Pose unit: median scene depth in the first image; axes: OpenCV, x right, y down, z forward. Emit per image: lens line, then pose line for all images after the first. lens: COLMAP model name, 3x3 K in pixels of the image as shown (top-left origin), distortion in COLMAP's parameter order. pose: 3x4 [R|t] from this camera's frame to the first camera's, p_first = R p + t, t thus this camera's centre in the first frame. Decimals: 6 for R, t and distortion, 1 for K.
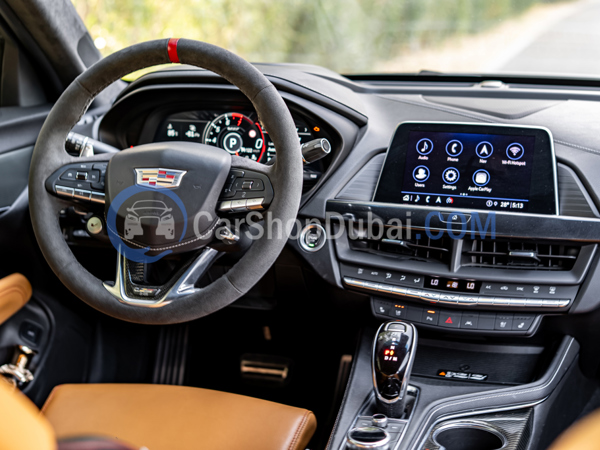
lens RADIAL K [[1058.1, 0, 300.0], [0, 1058.1, 225.0], [0, 0, 1]] dist [0.001343, -0.053807]
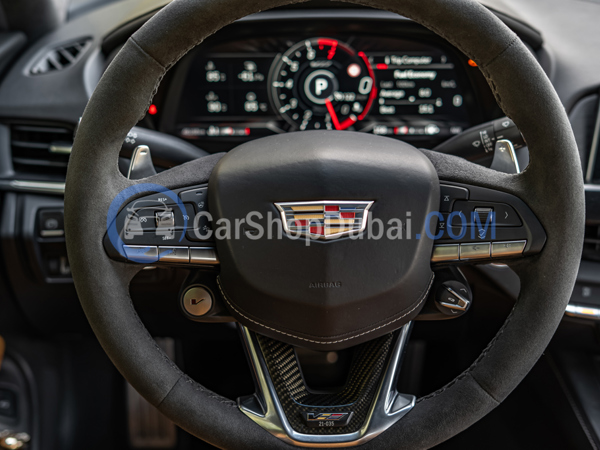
lens RADIAL K [[1058.1, 0, 300.0], [0, 1058.1, 225.0], [0, 0, 1]] dist [0.001343, -0.053807]
pose [[0.962468, -0.132361, 0.236931, -0.235112], [0.077899, 0.971006, 0.226005, -0.141198], [-0.259975, -0.199066, 0.944873, 0.402488]]
